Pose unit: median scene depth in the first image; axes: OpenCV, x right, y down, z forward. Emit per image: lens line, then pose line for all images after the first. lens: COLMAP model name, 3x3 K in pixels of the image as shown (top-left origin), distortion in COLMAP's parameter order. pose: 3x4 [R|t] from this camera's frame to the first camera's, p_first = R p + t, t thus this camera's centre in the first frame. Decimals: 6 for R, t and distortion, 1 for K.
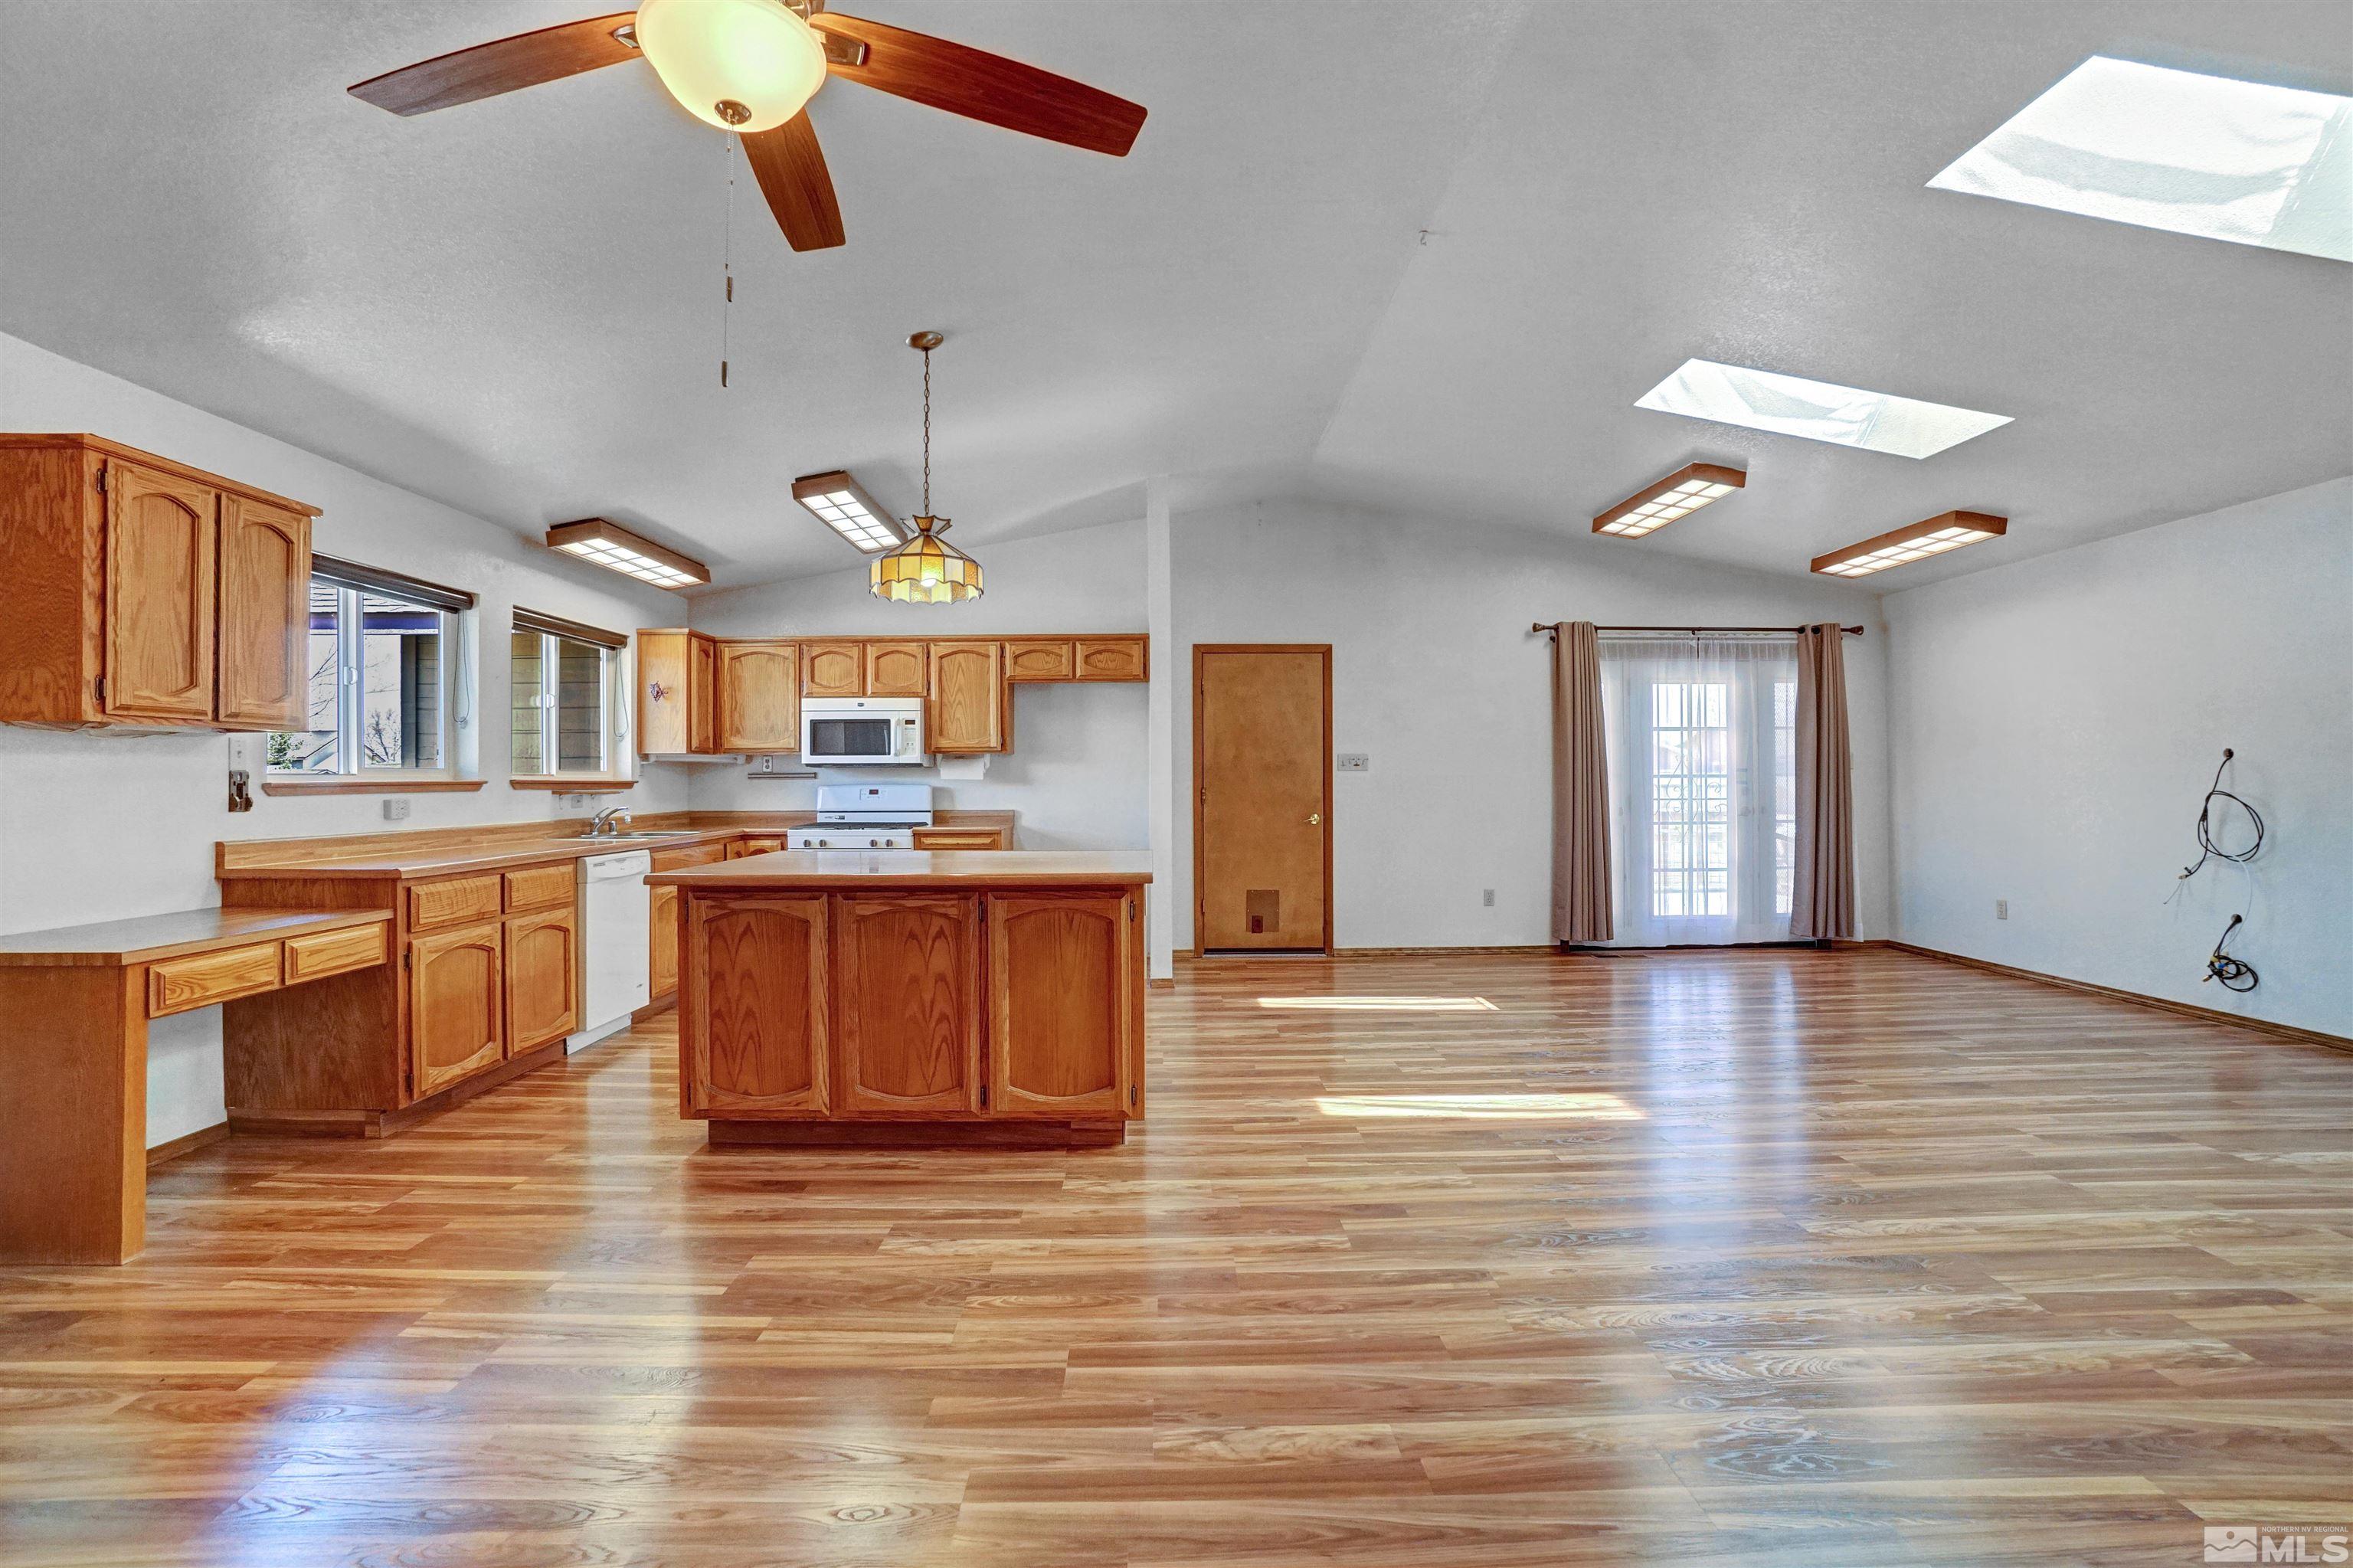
lens RADIAL K [[1055.3, 0, 1163.0], [0, 1055.3, 775.2], [0, 0, 1]] dist [-0.062001, 0.020797]
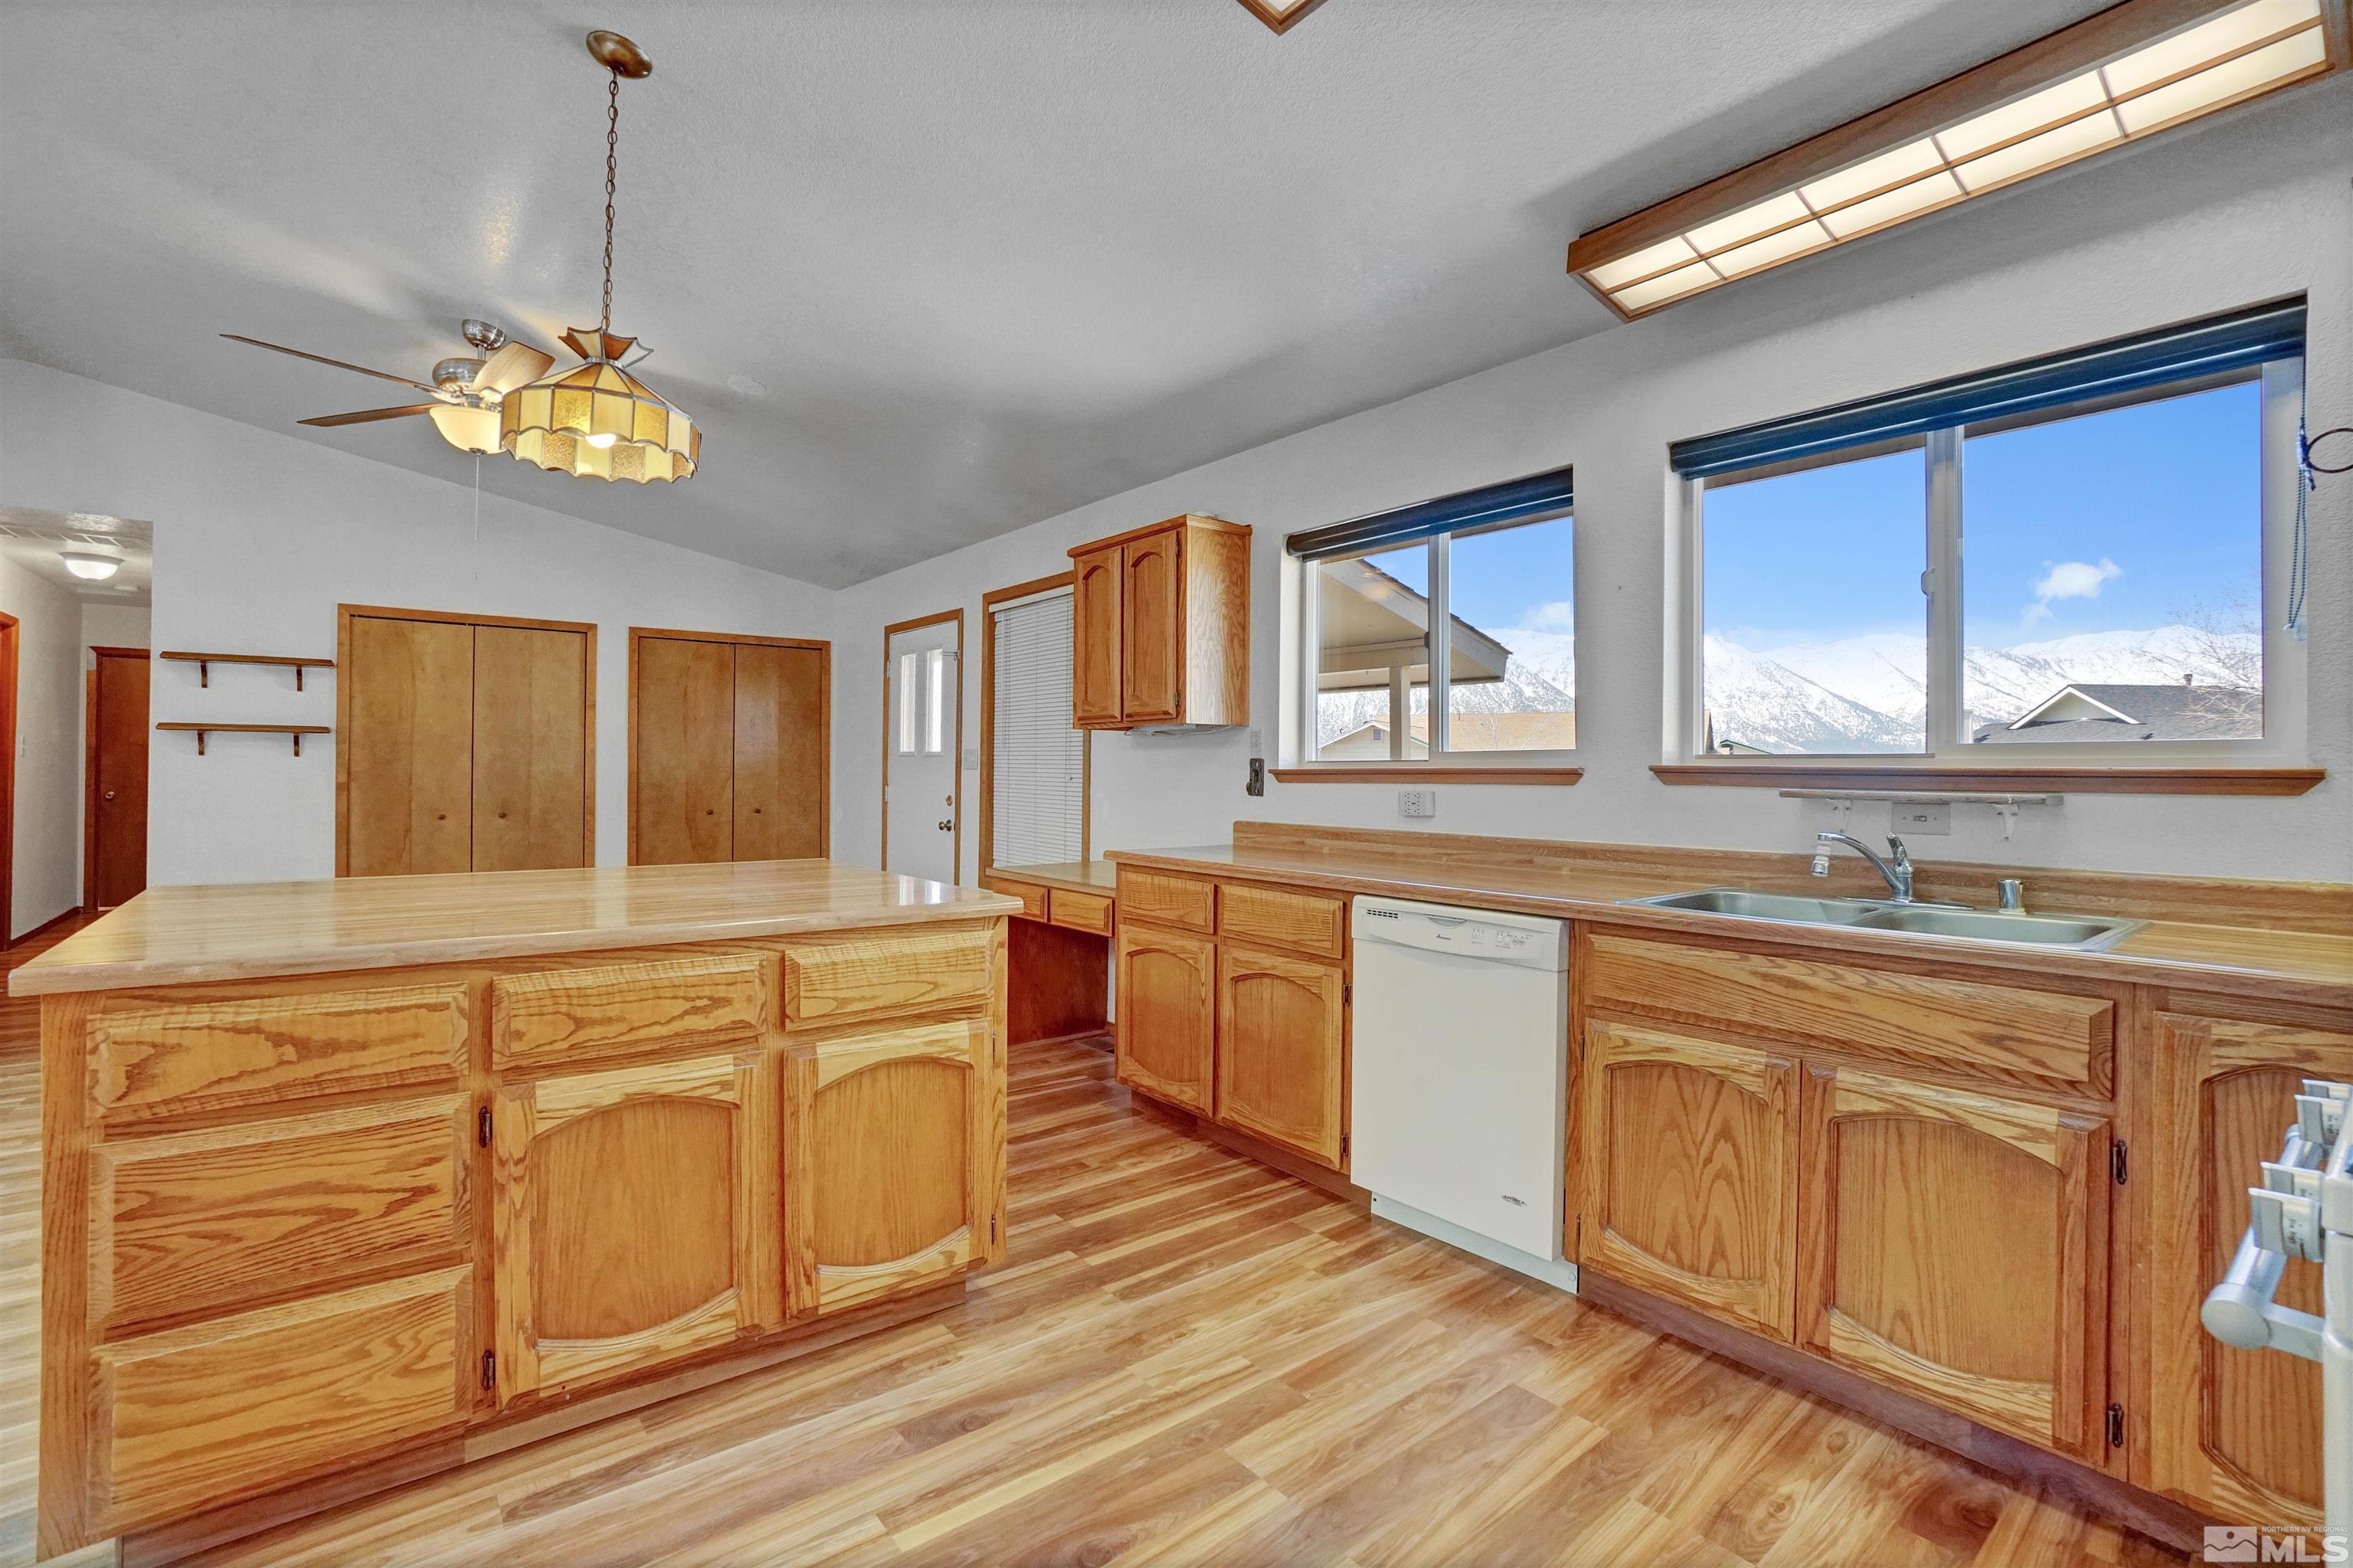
lens RADIAL K [[1055.3, 0, 1159.0], [0, 1055.3, 773.4], [0, 0, 1]] dist [-0.062001, 0.020797]
pose [[-0.792026, -0.002553, -0.610481, -0.077863], [-0.001862, 0.999997, -0.001767, 0.008614], [0.610484, -0.000263, -0.792029, 1.142510]]
